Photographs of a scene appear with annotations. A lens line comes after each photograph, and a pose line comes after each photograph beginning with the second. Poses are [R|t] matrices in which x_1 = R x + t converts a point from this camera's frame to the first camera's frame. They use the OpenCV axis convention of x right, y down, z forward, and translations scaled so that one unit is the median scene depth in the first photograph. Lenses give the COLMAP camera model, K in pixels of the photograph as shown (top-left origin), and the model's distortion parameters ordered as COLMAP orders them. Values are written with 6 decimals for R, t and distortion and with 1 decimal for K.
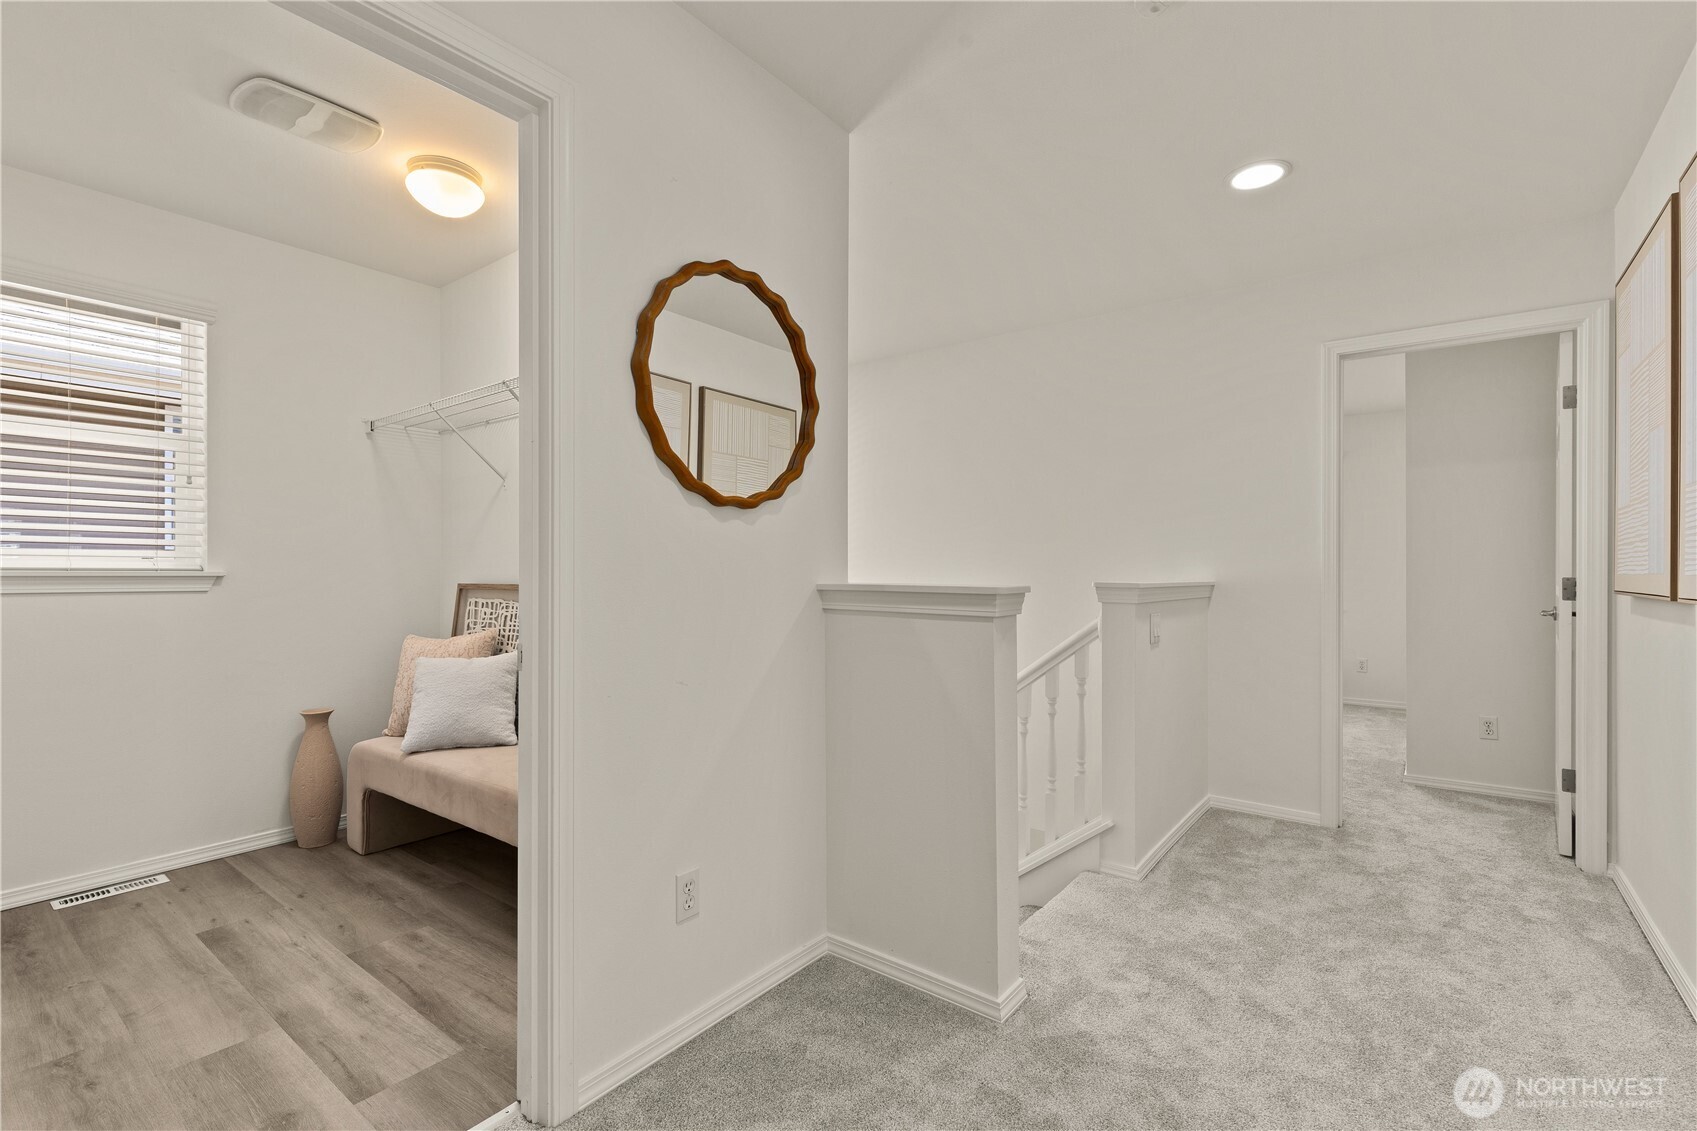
lens RADIAL K [[759.1, 0, 844.7], [0, 759.1, 573.0], [0, 0, 1]] dist [0.004157, 0.000130]
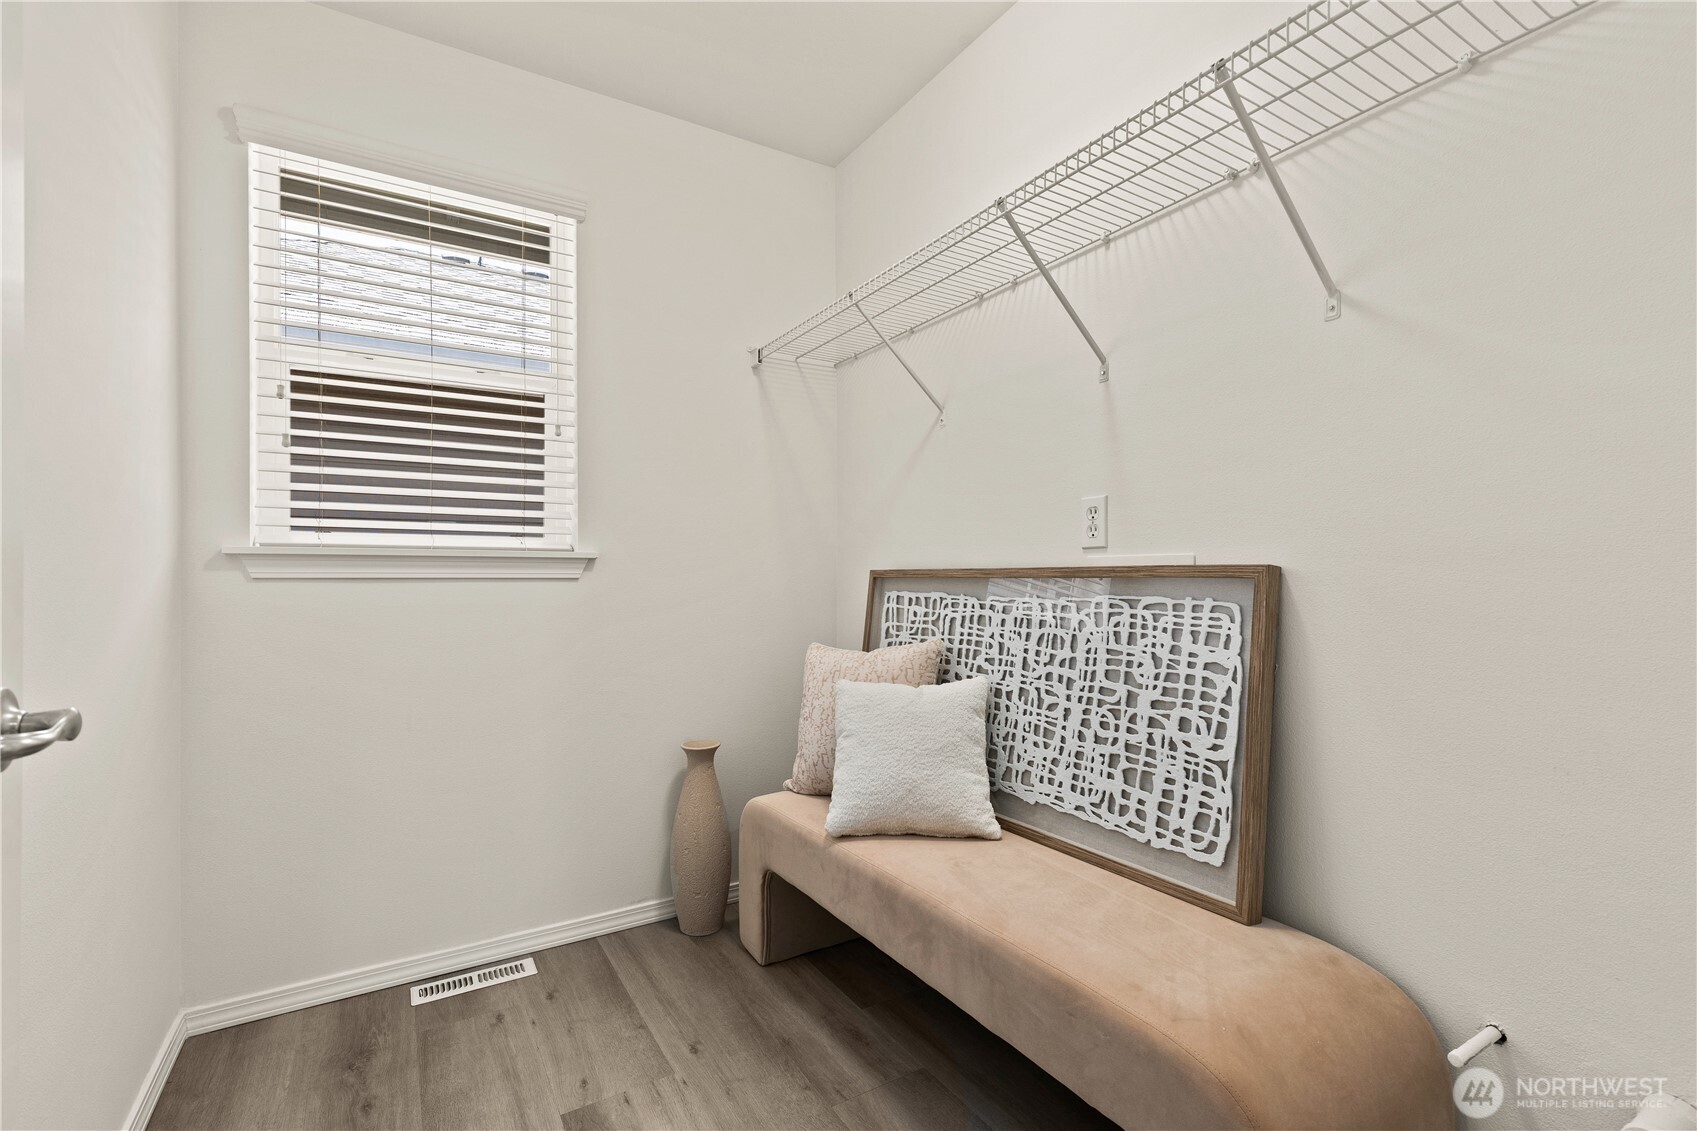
lens RADIAL K [[759.1, 0, 844.7], [0, 759.1, 573.0], [0, 0, 1]] dist [0.004157, 0.000130]
pose [[0.933004, -0.003775, -0.359847, -0.323151], [0.003147, 0.999992, -0.002331, 0.020730], [0.359853, 0.001042, 0.933009, 0.396901]]
